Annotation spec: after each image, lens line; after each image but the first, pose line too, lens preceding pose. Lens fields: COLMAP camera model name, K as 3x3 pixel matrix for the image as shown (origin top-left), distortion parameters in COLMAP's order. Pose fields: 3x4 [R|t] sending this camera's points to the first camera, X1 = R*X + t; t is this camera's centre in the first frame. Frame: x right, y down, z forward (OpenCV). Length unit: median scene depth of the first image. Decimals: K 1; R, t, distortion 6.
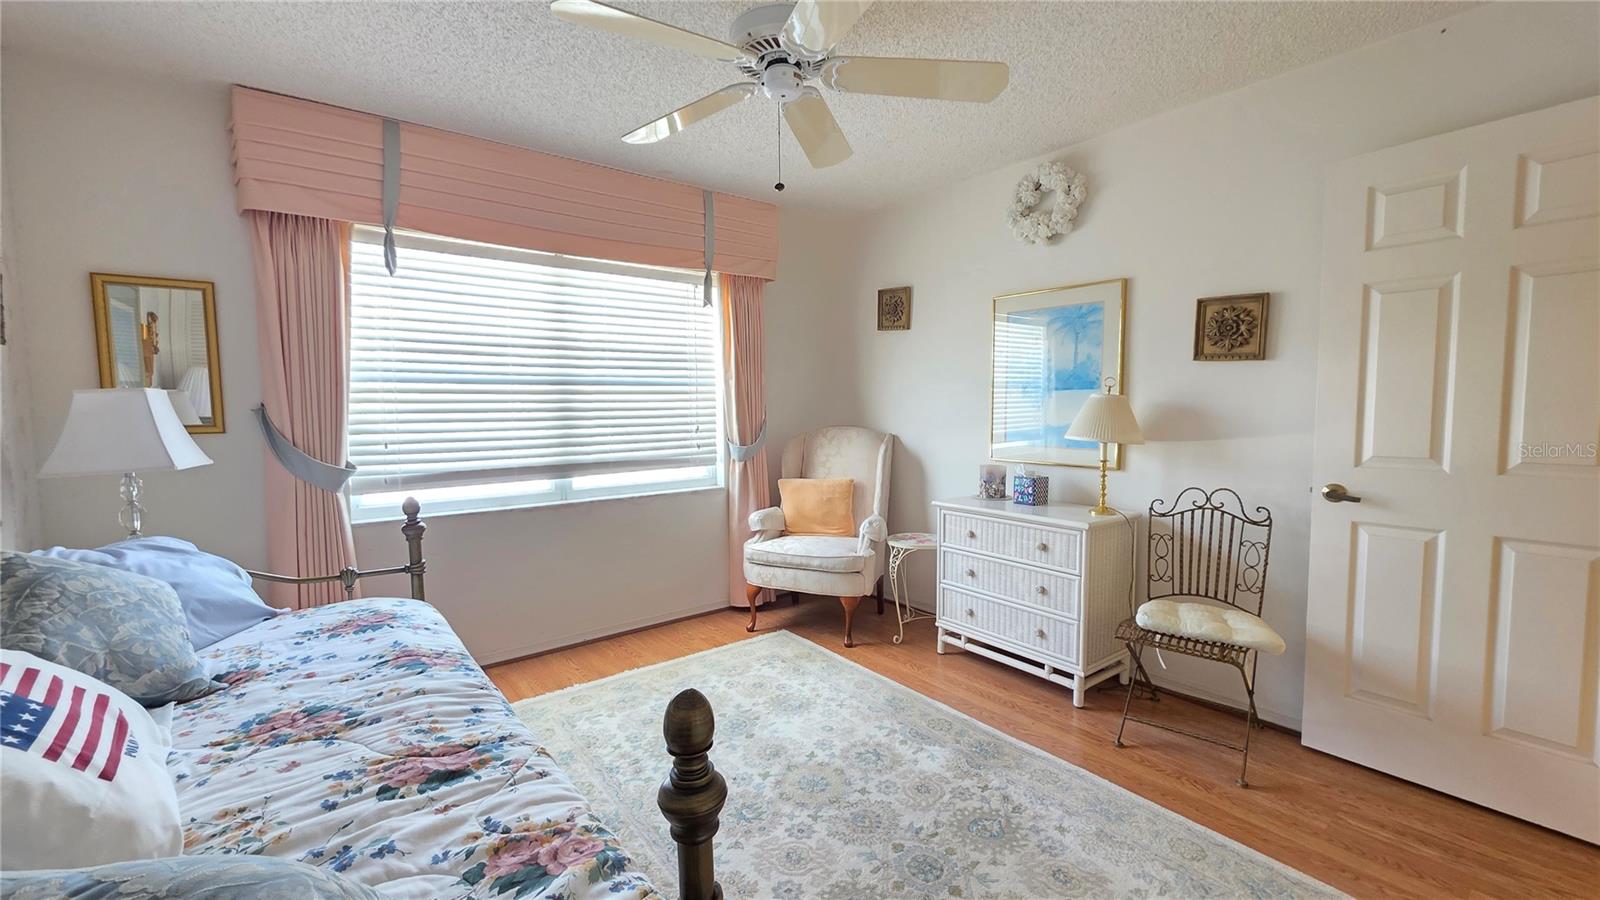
lens RADIAL K [[643.5, 0, 795.3], [0, 643.5, 450.5], [0, 0, 1]] dist [0.001872, 0.000270]
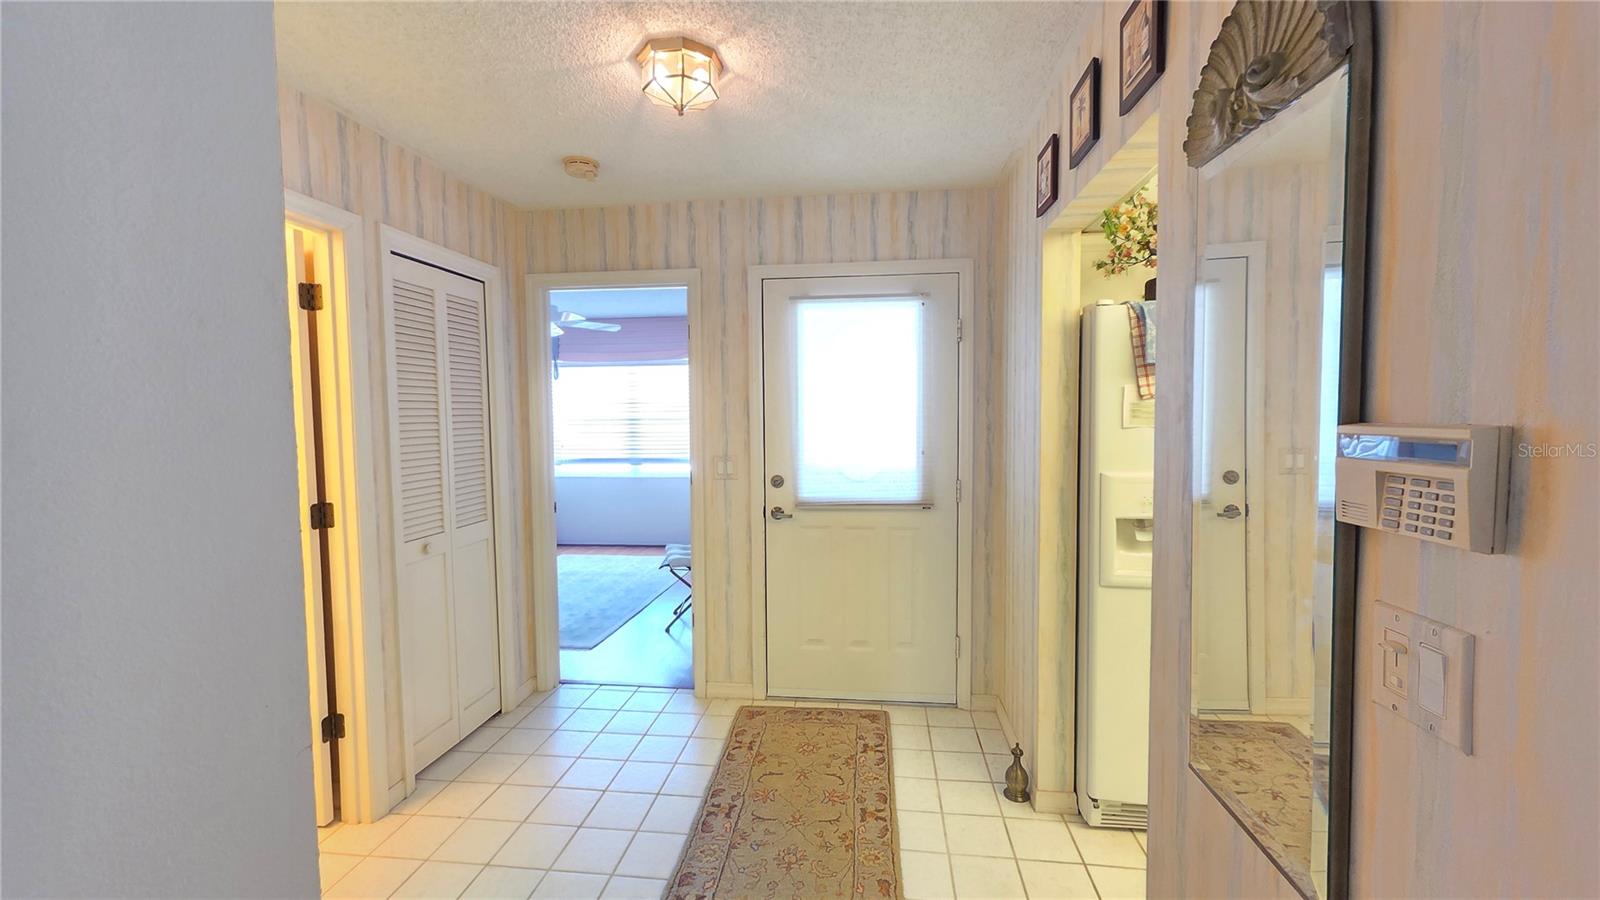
lens RADIAL K [[640.5, 0, 800.0], [0, 640.5, 450.0], [0, 0, 1]] dist [0.008950, 0.000041]
pose [[0.720276, 0.044179, -0.692280, 1.466378], [-0.046943, 0.998786, 0.014897, -0.062384], [0.692098, 0.021768, 0.721476, -0.119616]]
